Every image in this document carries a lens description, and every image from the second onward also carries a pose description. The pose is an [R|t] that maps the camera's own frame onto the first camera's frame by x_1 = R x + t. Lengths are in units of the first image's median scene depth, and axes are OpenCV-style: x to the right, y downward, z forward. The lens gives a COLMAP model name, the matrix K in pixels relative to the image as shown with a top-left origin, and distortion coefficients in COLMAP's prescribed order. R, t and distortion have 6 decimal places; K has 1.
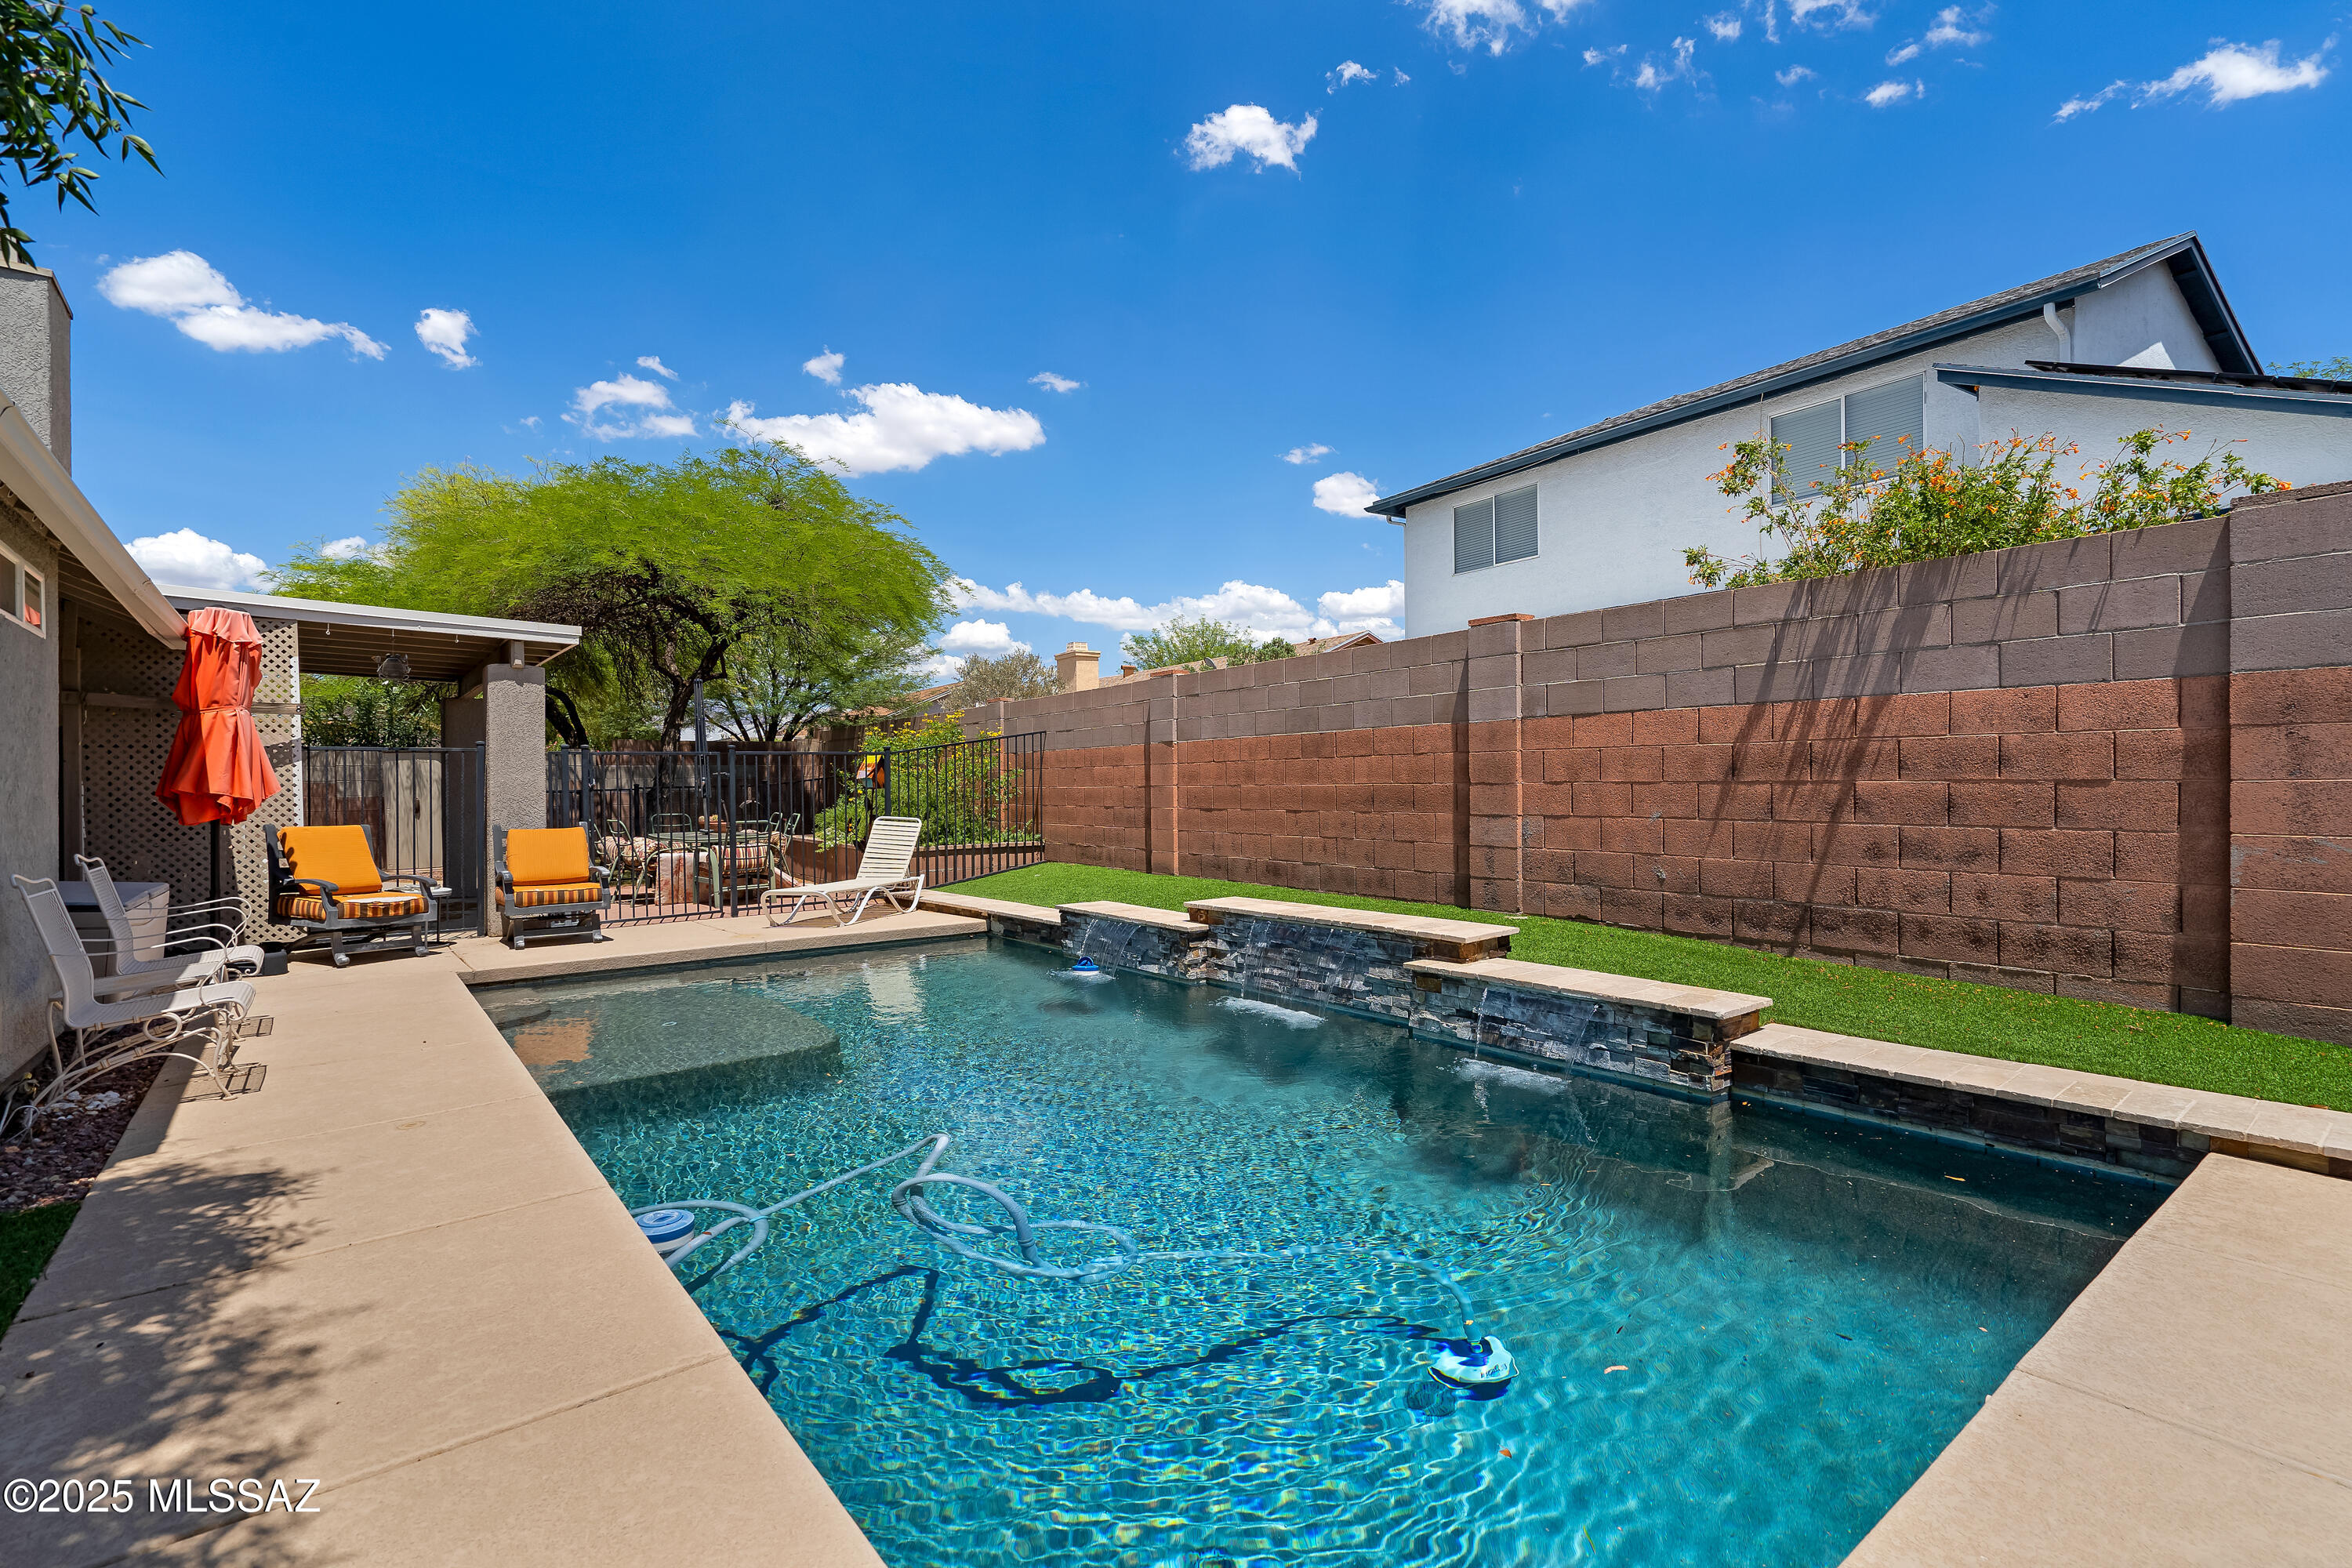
lens RADIAL K [[1101.9, 0, 1186.7], [0, 1101.9, 790.5], [0, 0, 1]] dist [-0.000382, 0.000430]
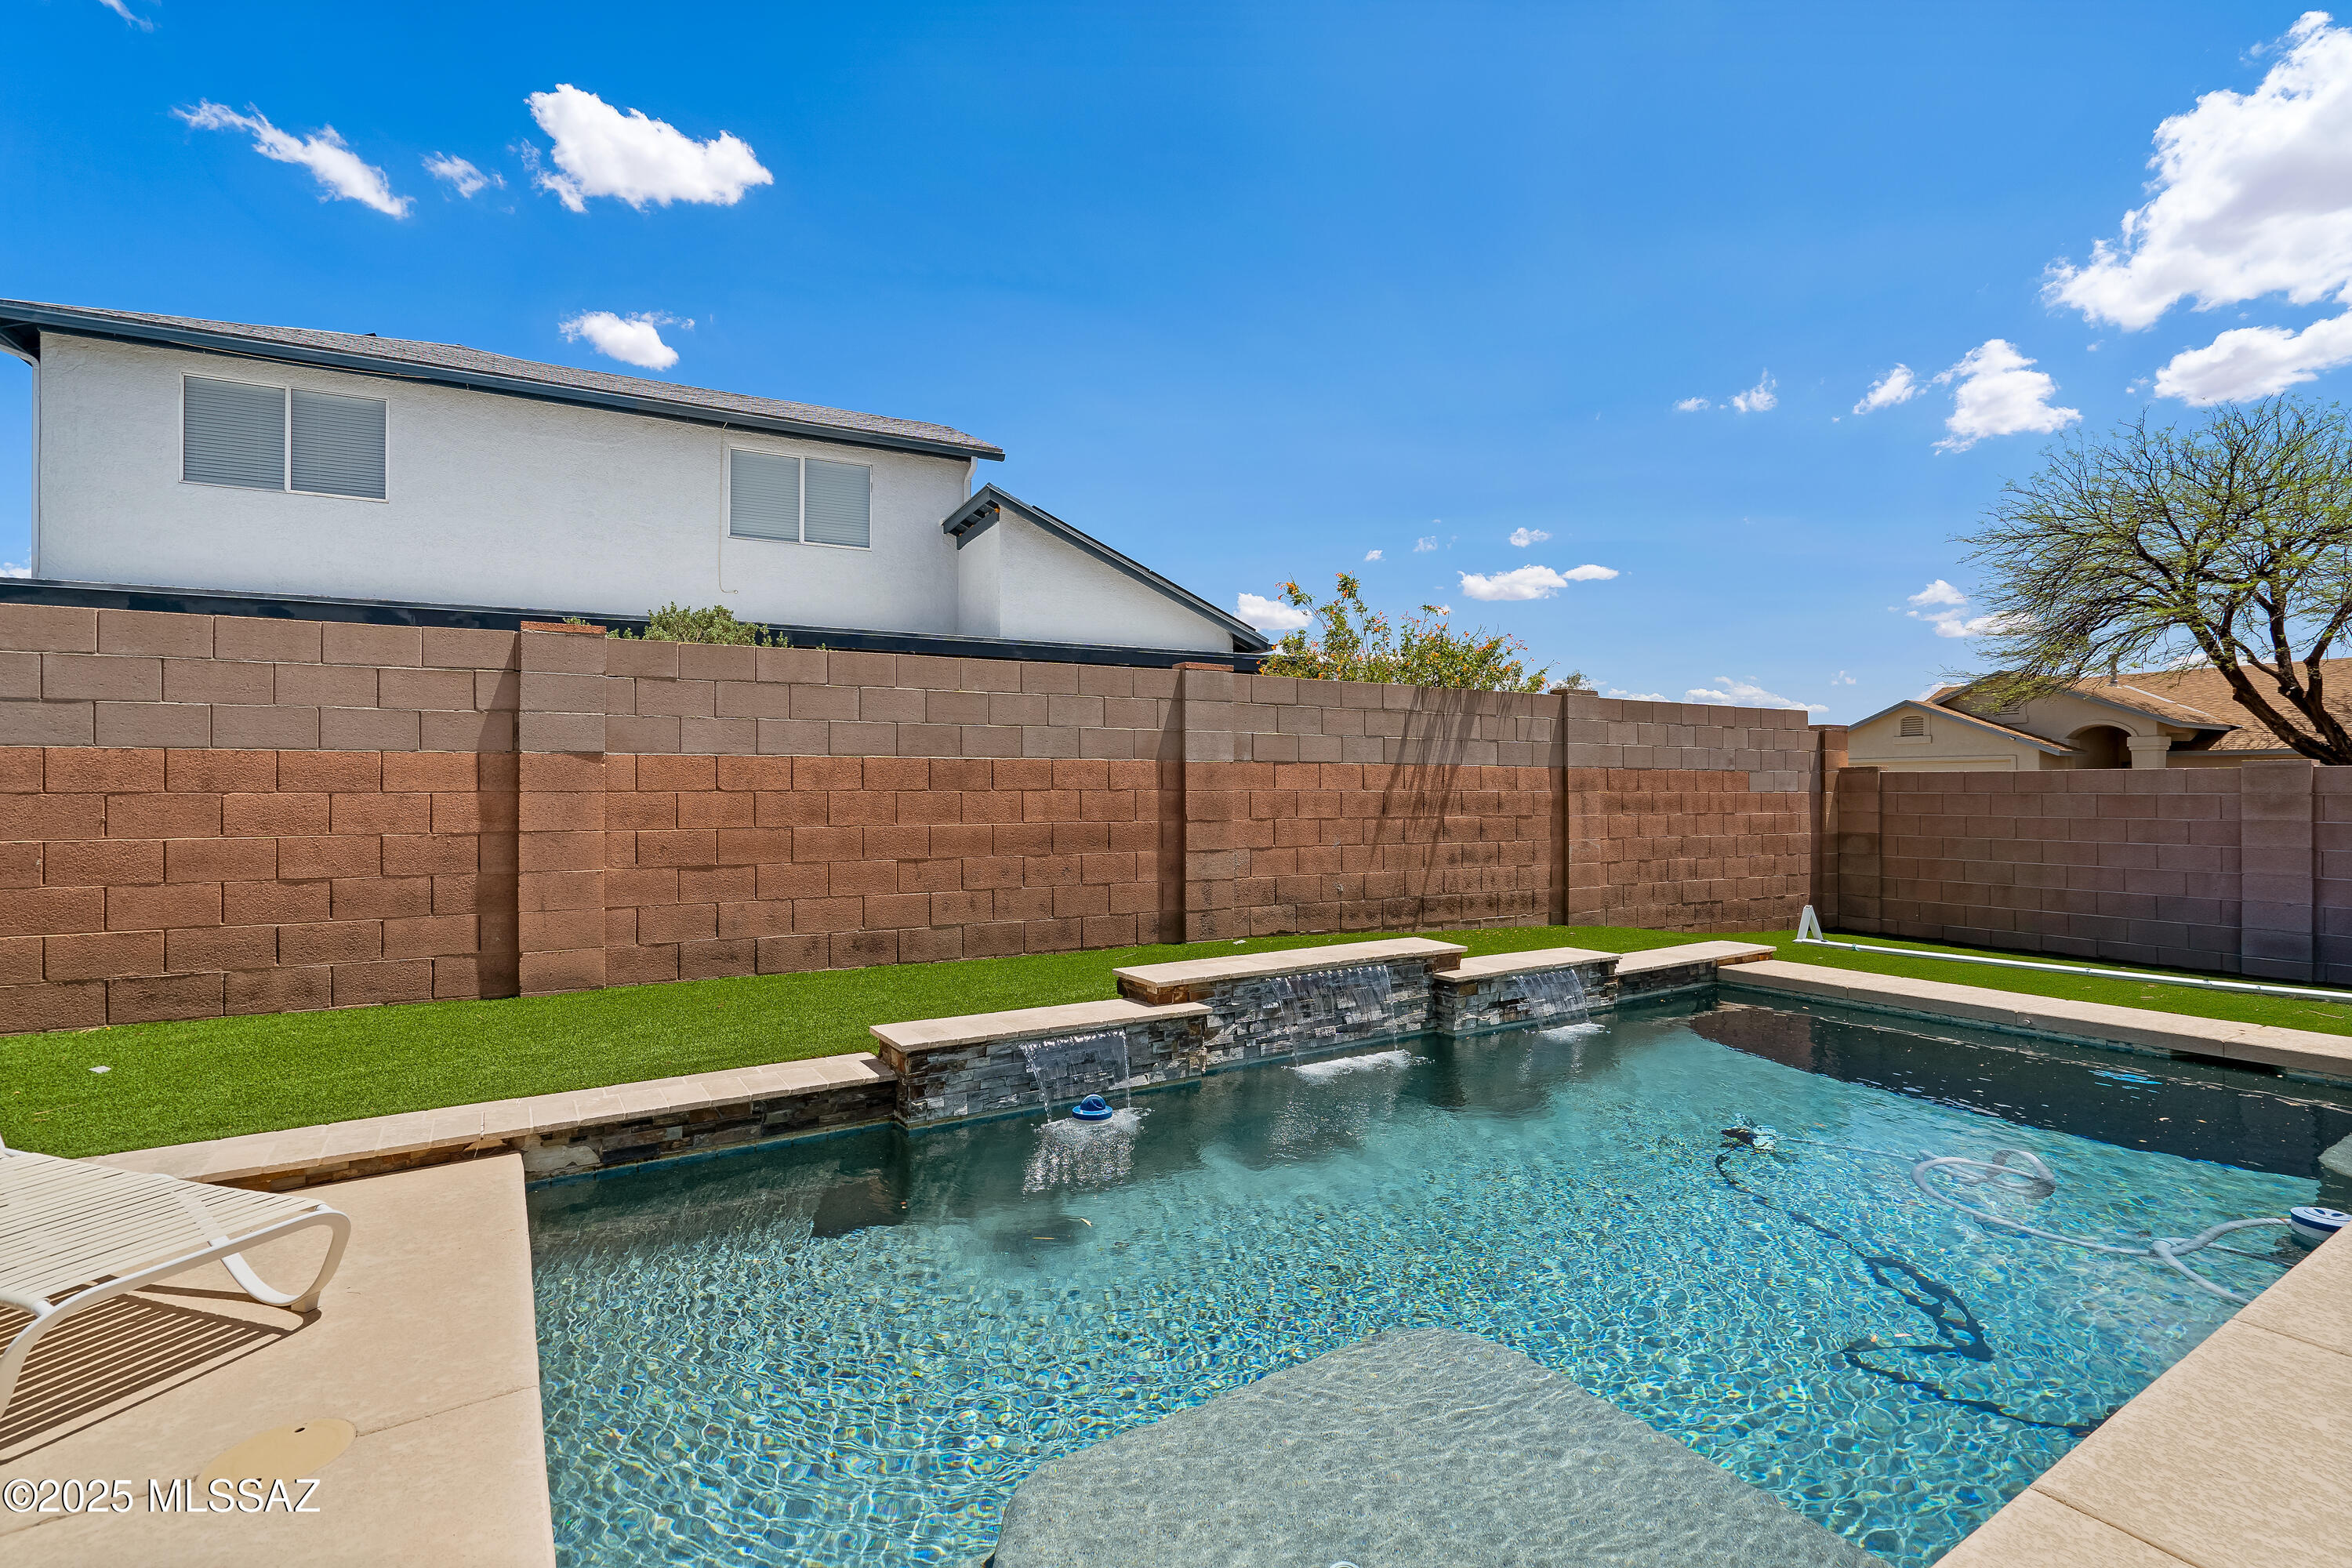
lens RADIAL K [[1086.8, 0, 1186.5], [0, 1086.8, 793.6], [0, 0, 1]] dist [-0.002711, -0.000182]
pose [[0.094070, 0.008043, 0.995533, -0.832064], [0.006792, 0.999939, -0.008721, -0.025460], [-0.995542, 0.007582, 0.094010, 1.000241]]
